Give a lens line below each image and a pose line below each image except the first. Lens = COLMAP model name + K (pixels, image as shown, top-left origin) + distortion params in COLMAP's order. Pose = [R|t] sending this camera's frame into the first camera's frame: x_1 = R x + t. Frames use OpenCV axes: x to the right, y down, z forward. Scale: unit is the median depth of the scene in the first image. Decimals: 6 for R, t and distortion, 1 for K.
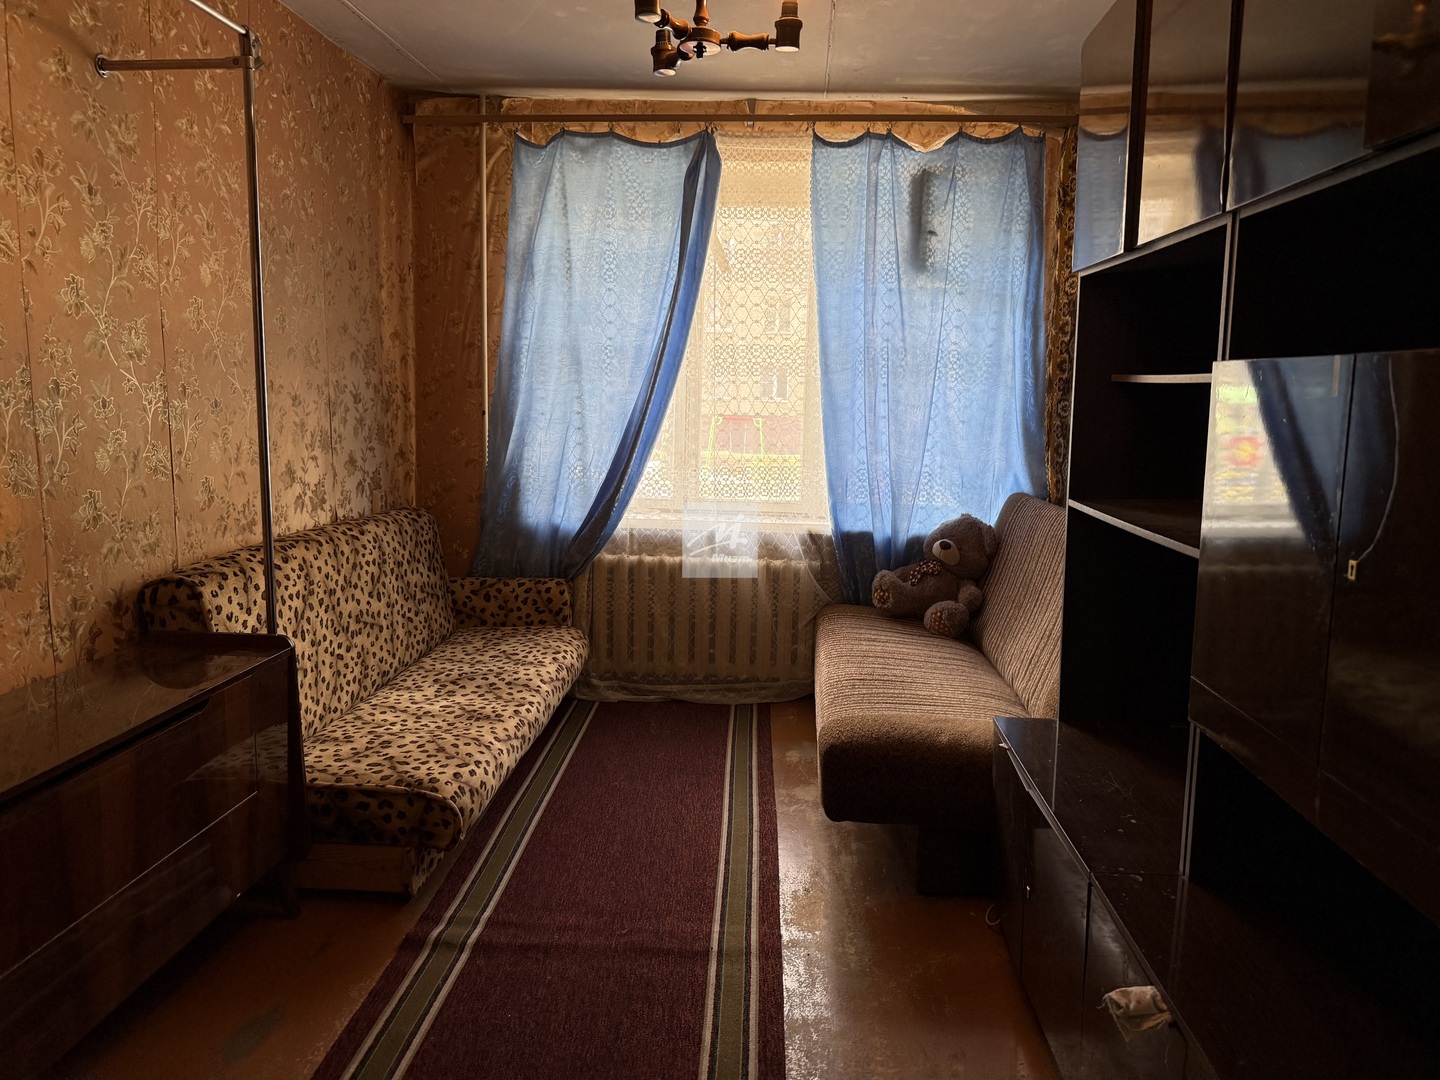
lens RADIAL K [[1002.0, 0, 724.7], [0, 1002.0, 531.9], [0, 0, 1]] dist [0.113847, -0.201767]
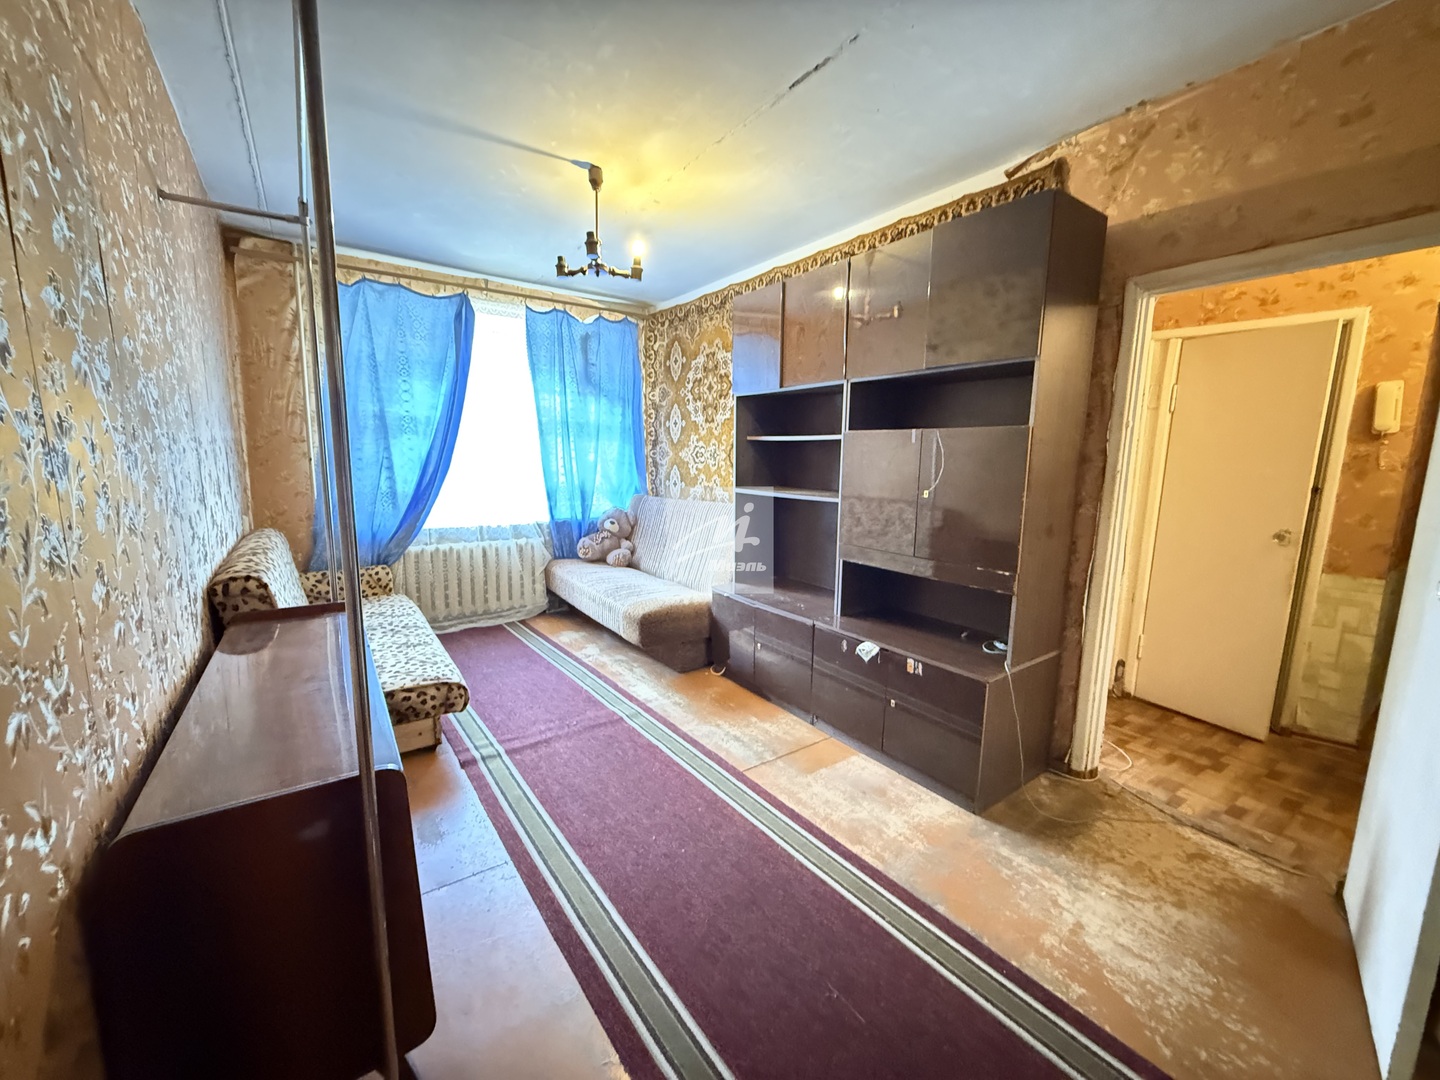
lens RADIAL K [[573.2, 0, 715.0], [0, 573.2, 540.3], [0, 0, 1]] dist [-0.001503, 0.000110]
pose [[0.782826, -0.100276, 0.614108, -0.345092], [0.087872, 0.994854, 0.050433, 0.009971], [-0.616005, 0.014482, 0.787609, -0.020275]]
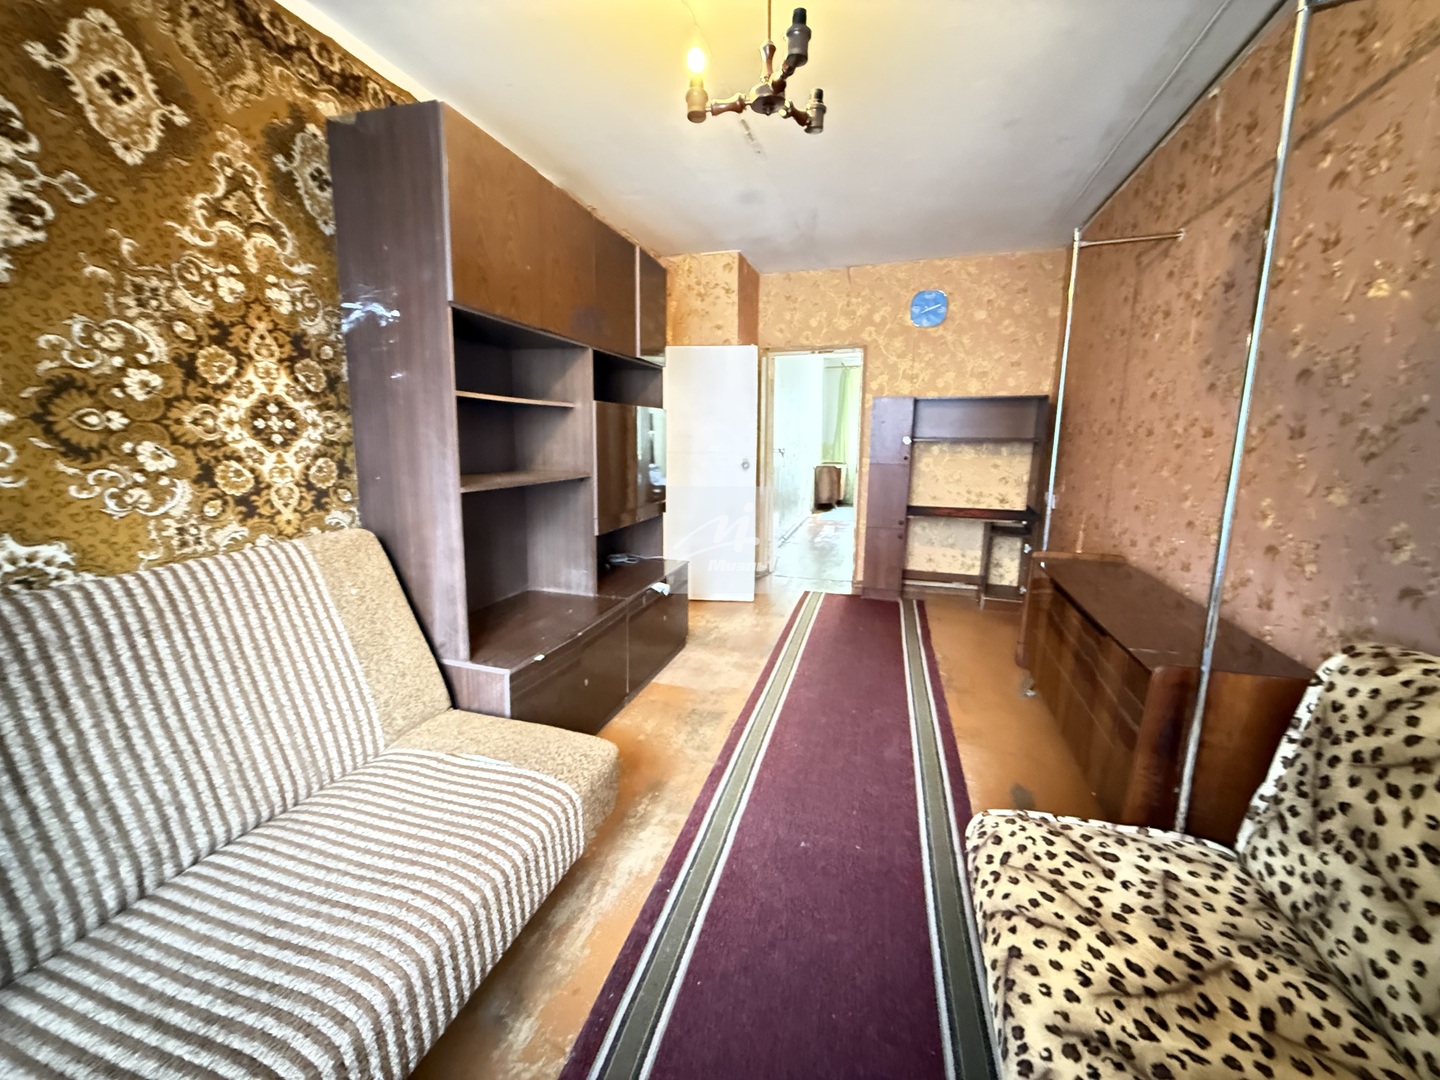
lens RADIAL K [[573.2, 0, 715.0], [0, 573.2, 540.3], [0, 0, 1]] dist [-0.001503, 0.000110]
pose [[-0.971164, -0.065433, 0.229258, -0.085509], [0.010178, 0.949345, 0.314071, -0.123067], [-0.238195, 0.307348, -0.921304, 1.027952]]
